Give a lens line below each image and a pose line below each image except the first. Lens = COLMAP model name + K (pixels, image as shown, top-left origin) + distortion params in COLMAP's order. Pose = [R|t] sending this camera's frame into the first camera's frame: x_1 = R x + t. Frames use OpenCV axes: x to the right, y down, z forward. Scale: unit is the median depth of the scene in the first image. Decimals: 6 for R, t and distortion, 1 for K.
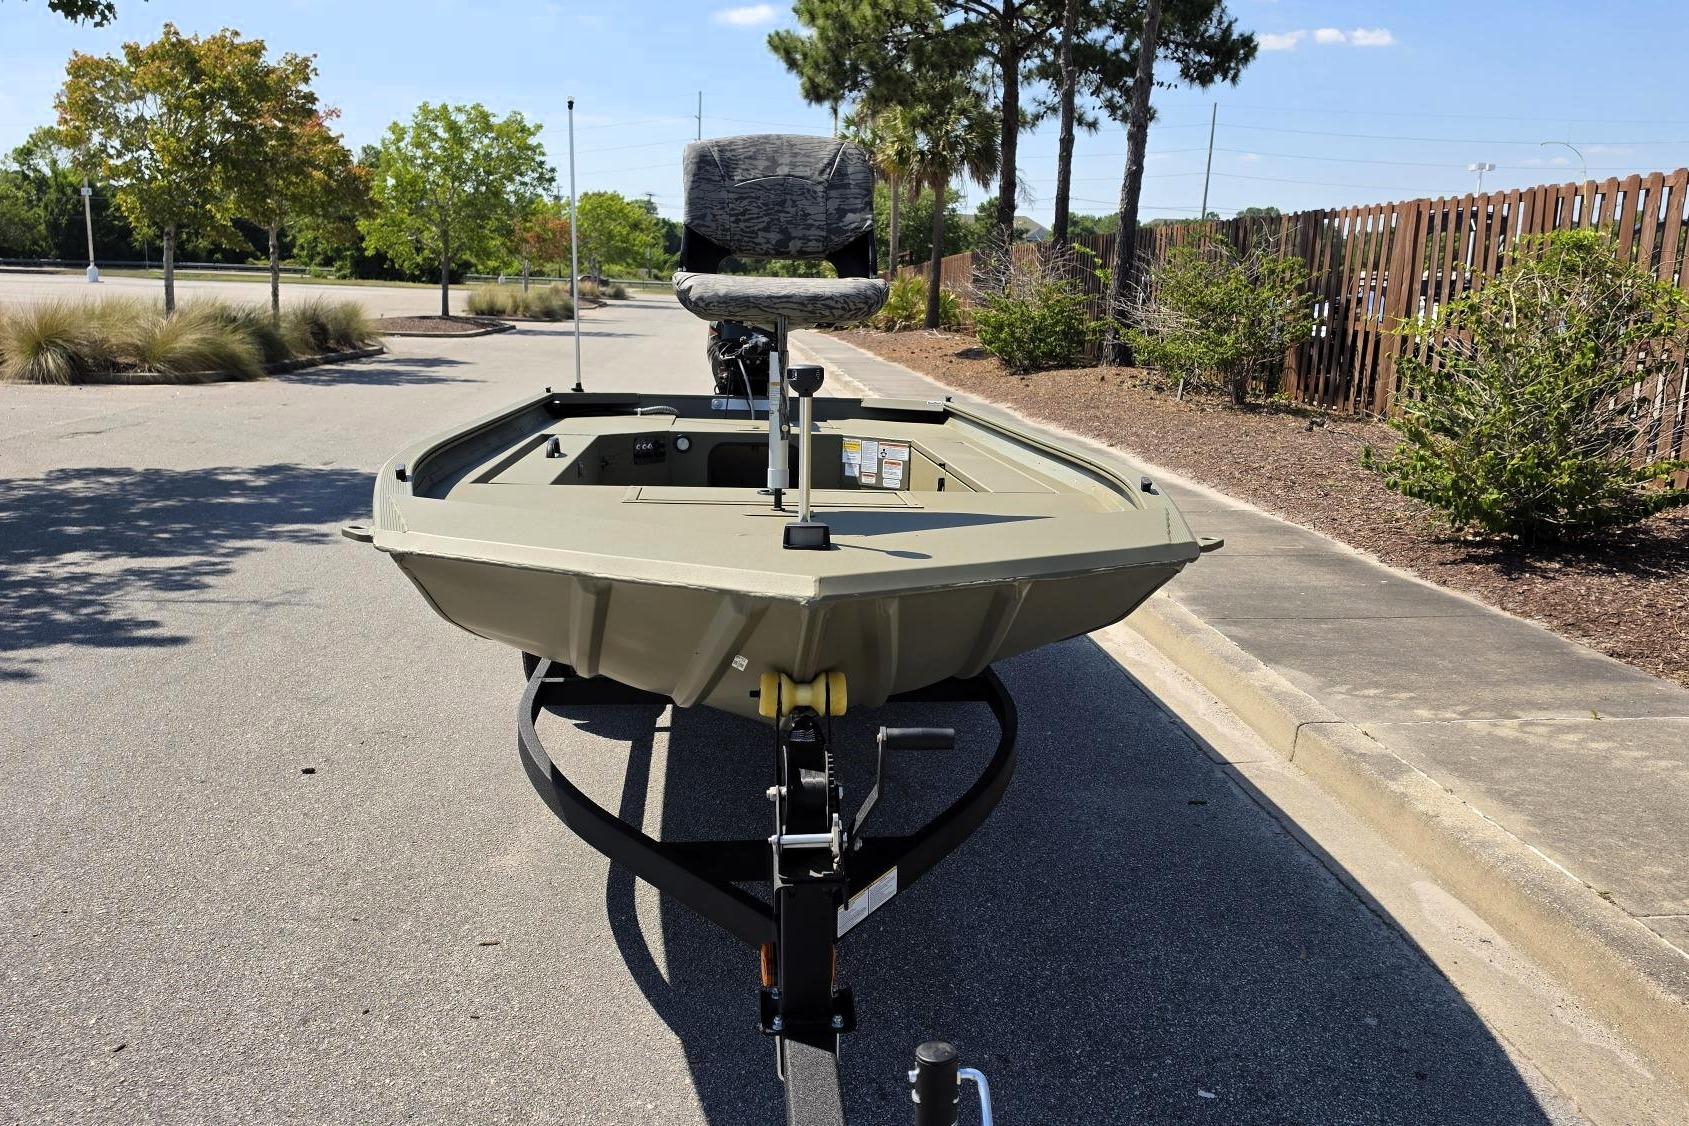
lens RADIAL K [[1376.5, 0, 845.8], [0, 1376.5, 559.4], [0, 0, 1]] dist [0.101651, -0.154426]
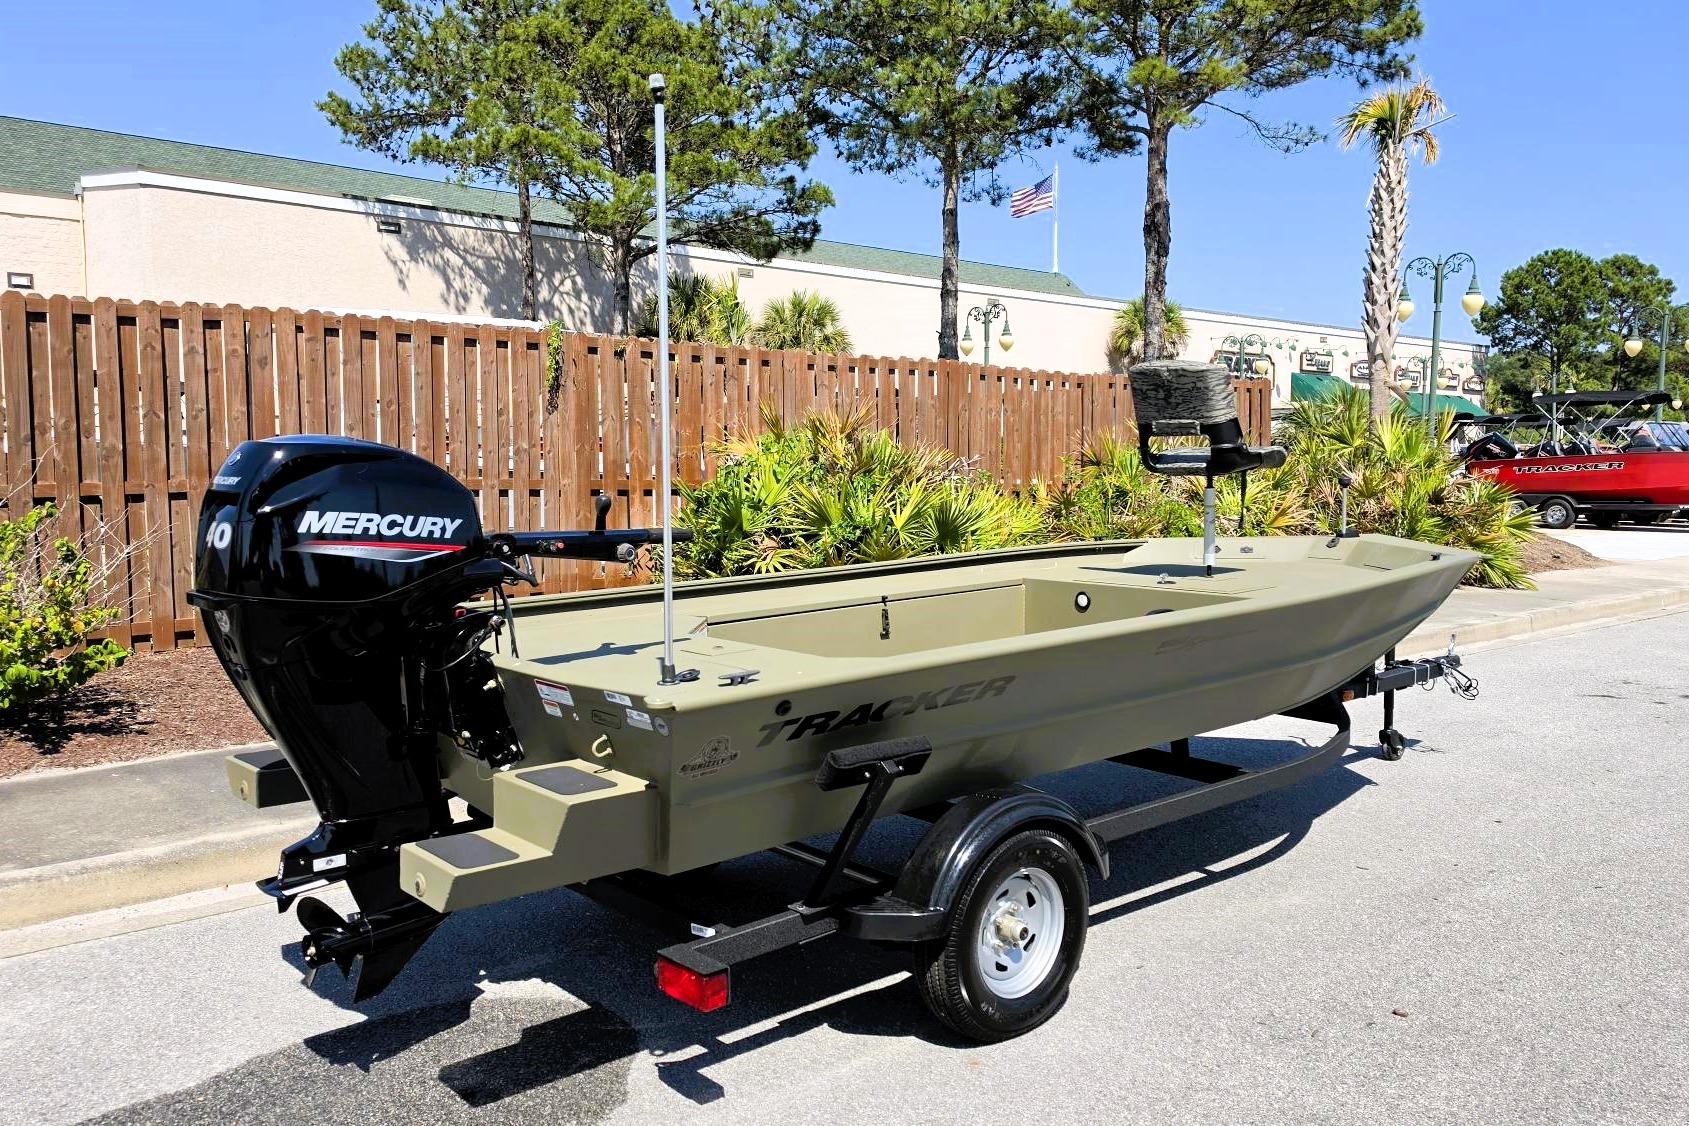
lens RADIAL K [[1376.5, 0, 827.4], [0, 1376.5, 568.2], [0, 0, 1]] dist [0.101651, -0.154426]
pose [[-0.585715, -0.095987, 0.804813, -0.728889], [0.140035, 0.966046, 0.217129, -0.307761], [-0.798328, 0.239878, -0.552386, 1.454264]]
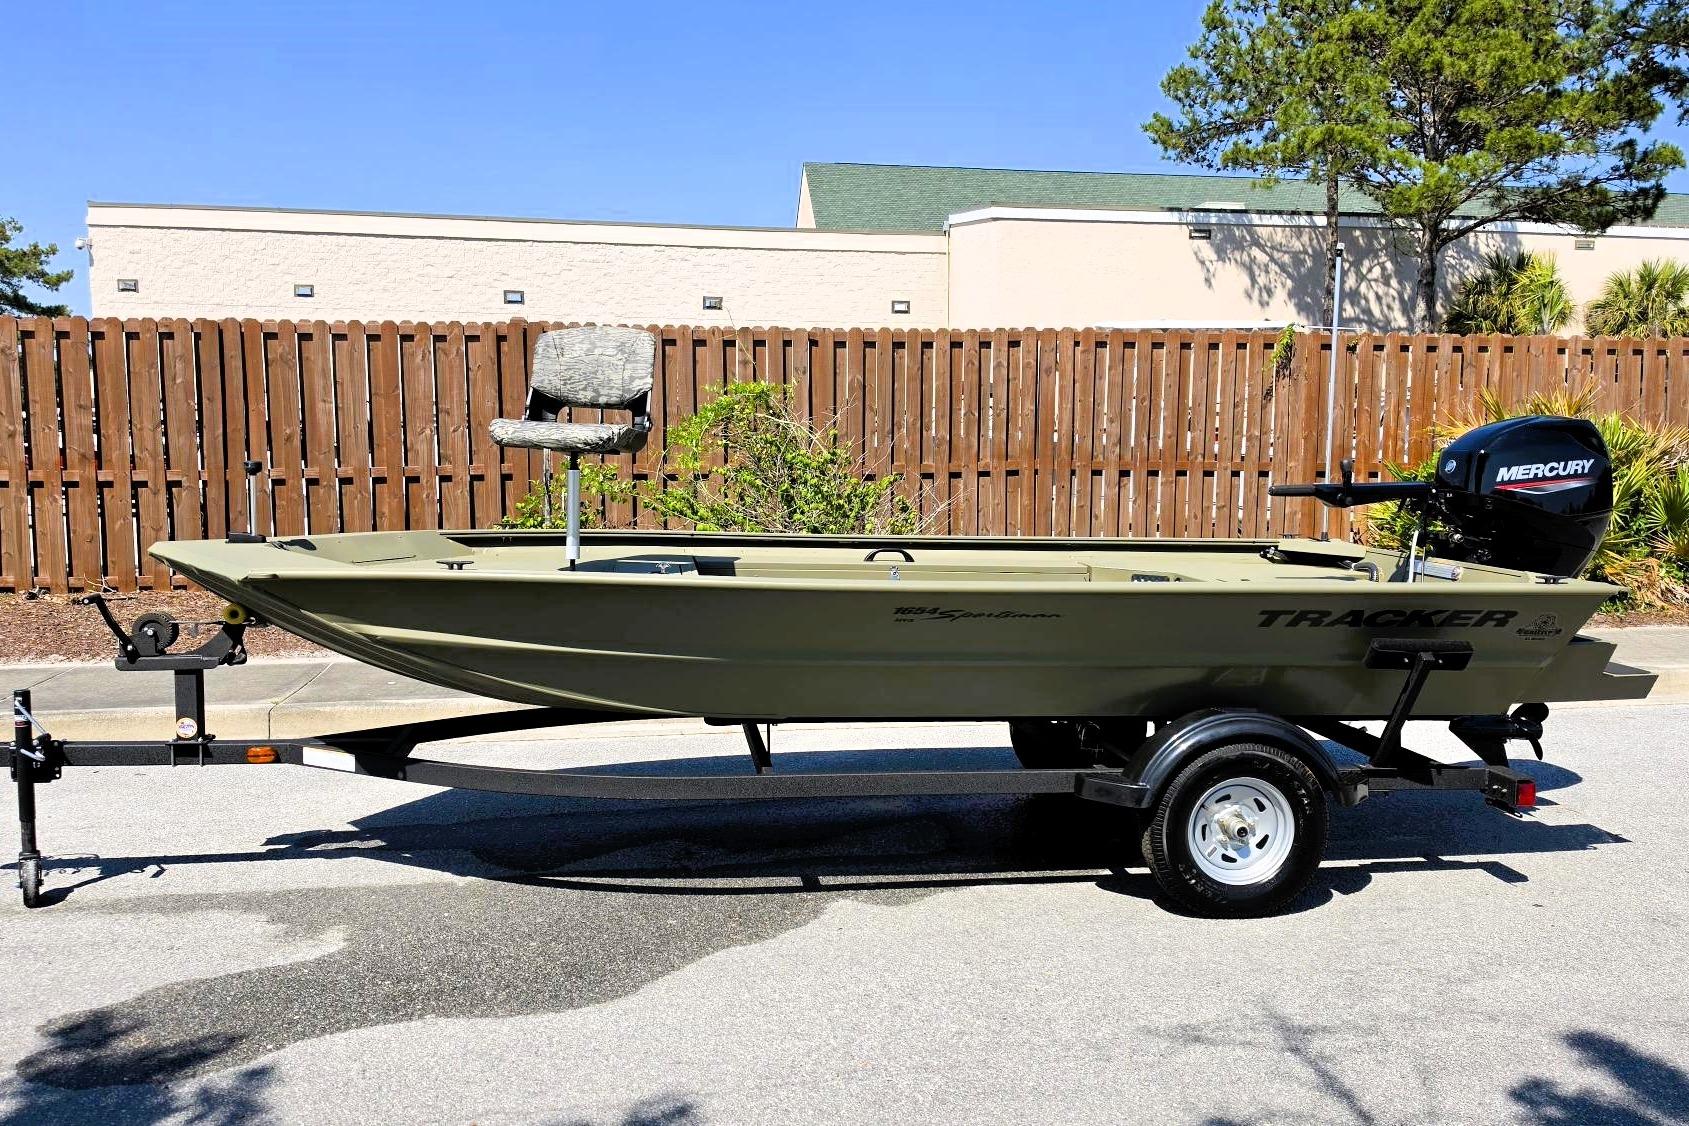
lens RADIAL K [[1376.5, 0, 838.8], [0, 1376.5, 593.7], [0, 0, 1]] dist [0.101651, -0.154426]
pose [[-0.061207, -0.132589, 0.989279, -1.159176], [0.193471, 0.970764, 0.142077, -0.310605], [-0.979195, 0.200093, -0.033766, 1.474731]]
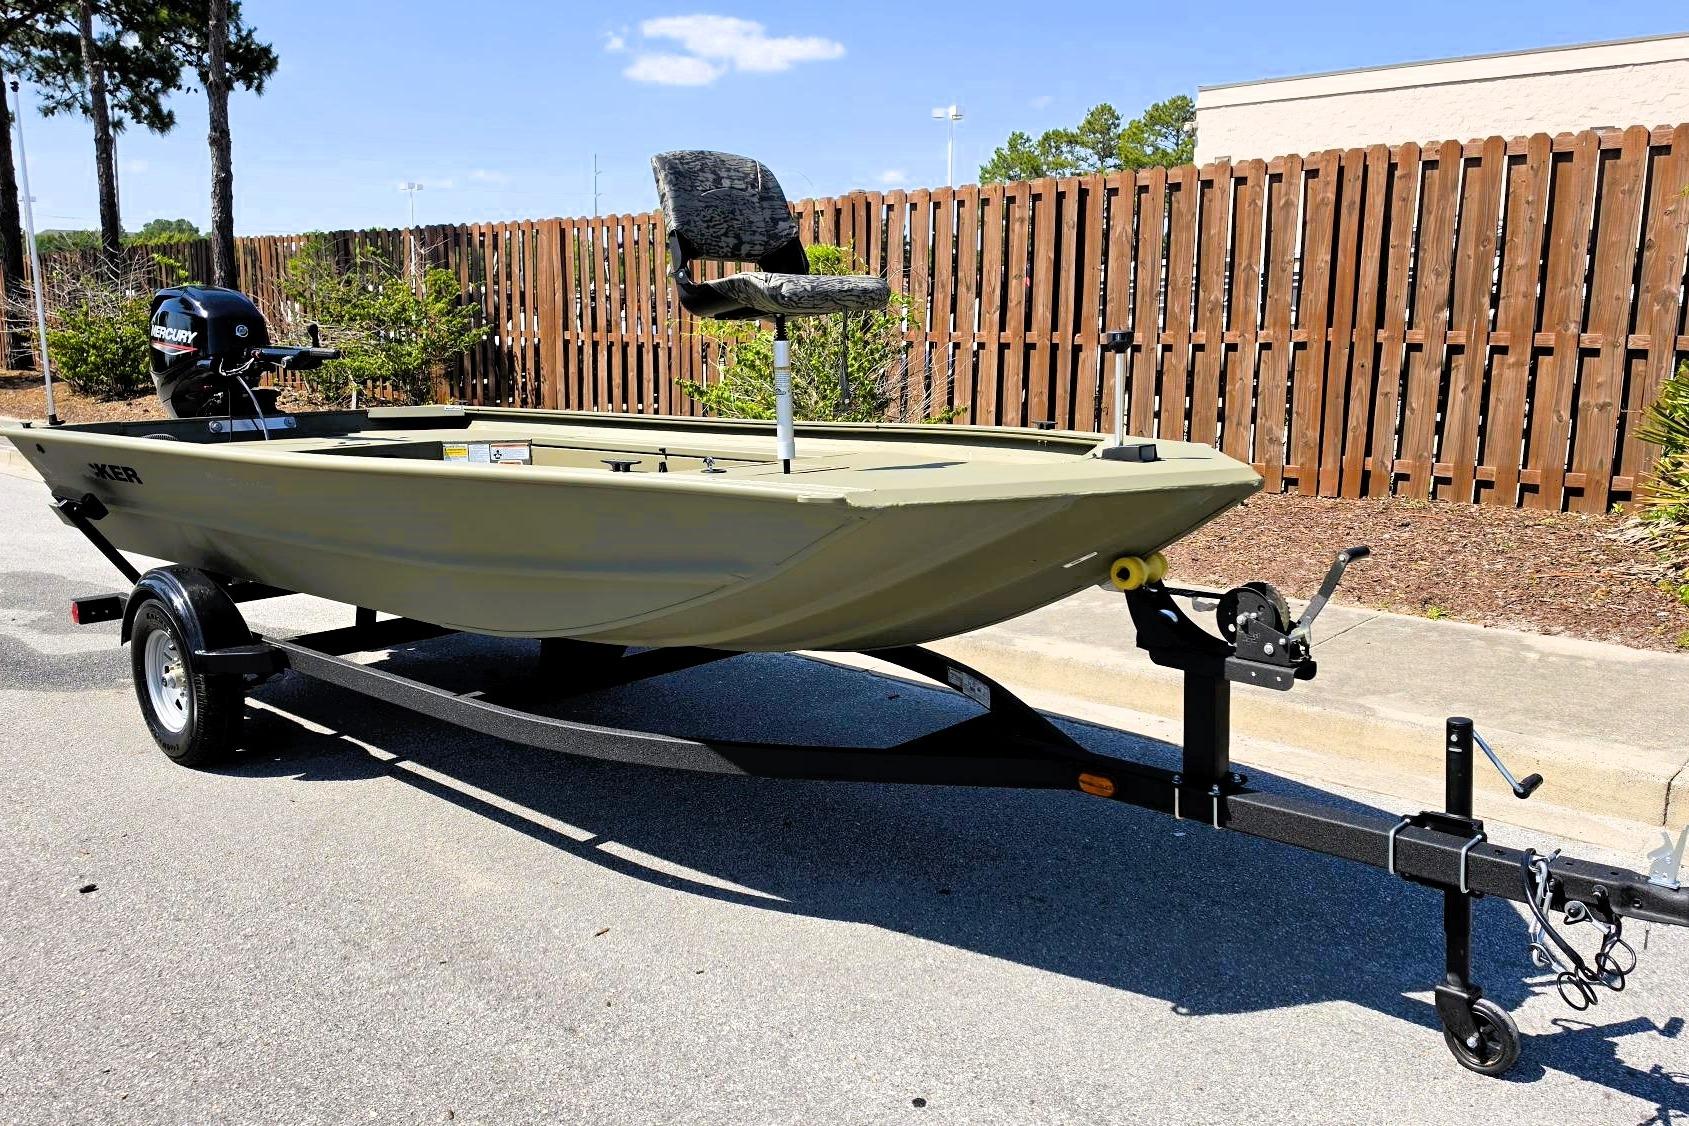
lens RADIAL K [[1376.5, 0, 850.2], [0, 1376.5, 568.9], [0, 0, 1]] dist [0.101651, -0.154426]
pose [[0.744728, -0.147607, 0.650840, -0.474378], [0.150519, 0.987256, 0.051673, -0.008066], [-0.650173, 0.059481, 0.757455, 0.060425]]
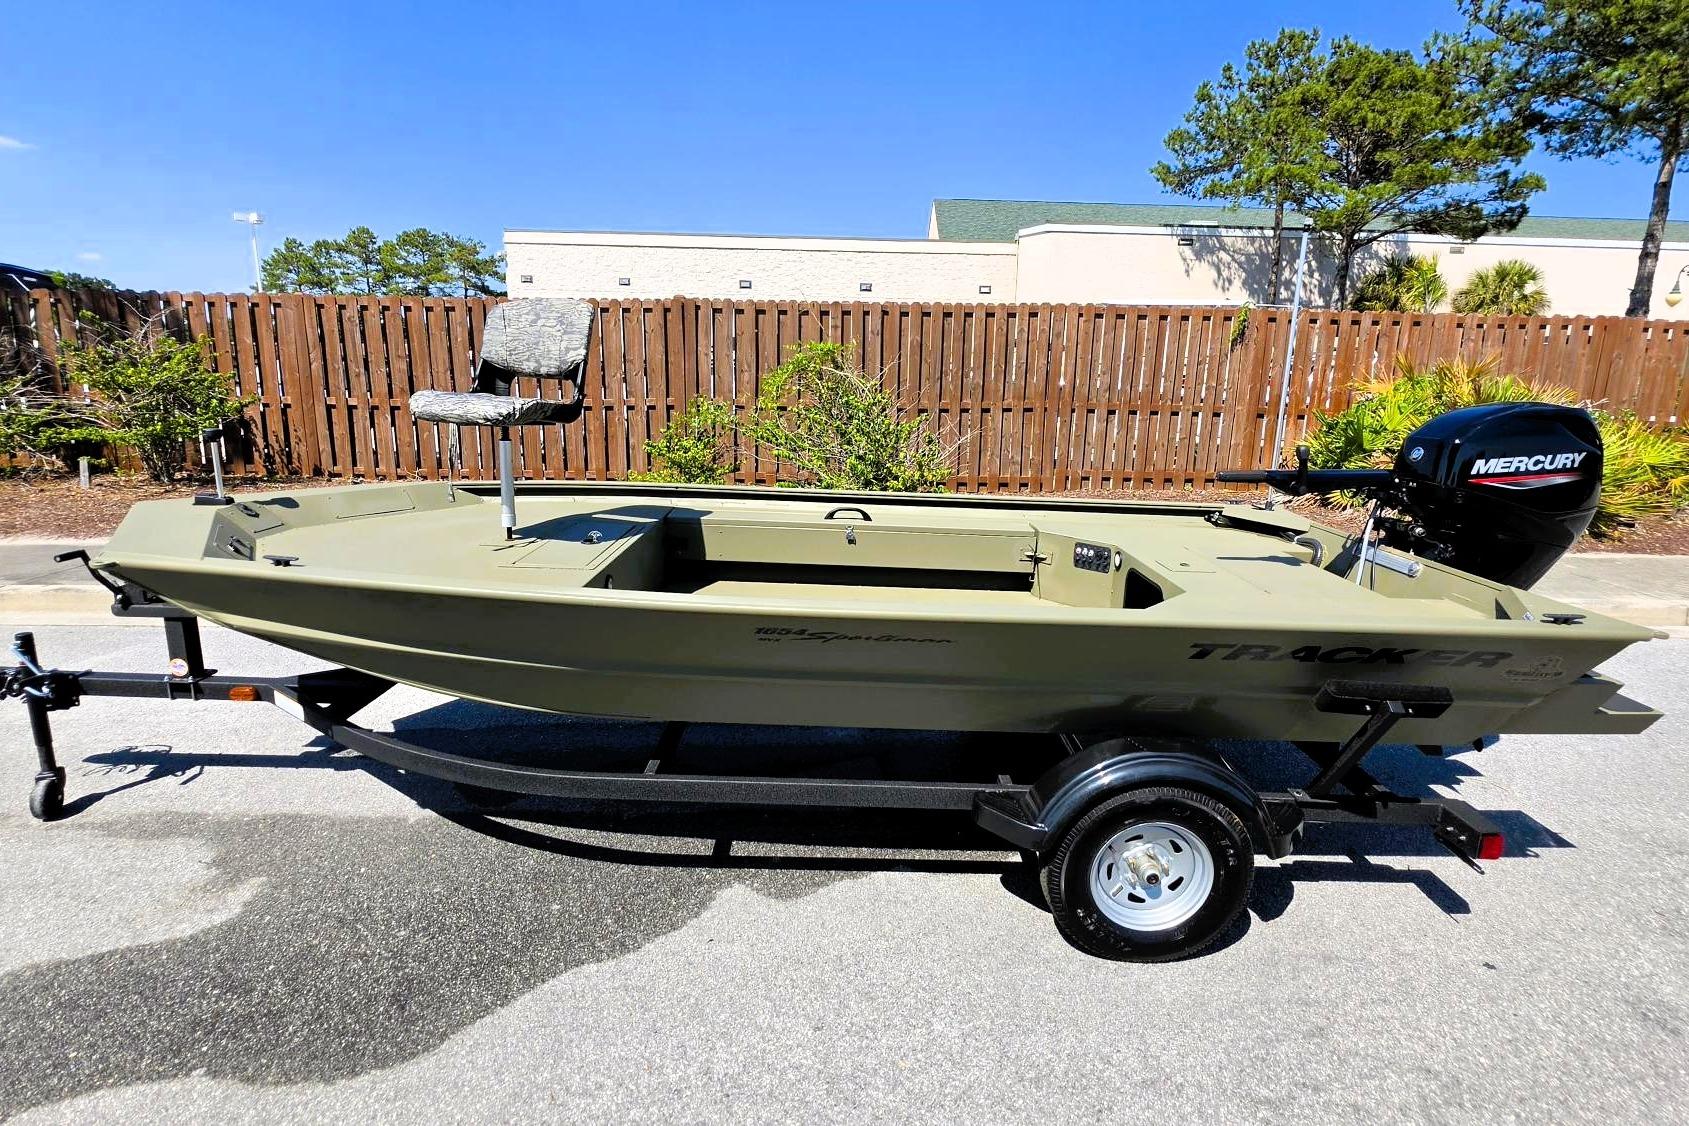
lens RADIAL K [[801.5, 0, 839.9], [0, 801.5, 541.5], [0, 0, 1]] dist [-0.008092, 0.002126]
pose [[0.079288, -0.229437, 0.970089, -0.753483], [0.183082, 0.959951, 0.212075, -0.302211], [-0.979895, 0.160790, 0.118119, 1.322215]]
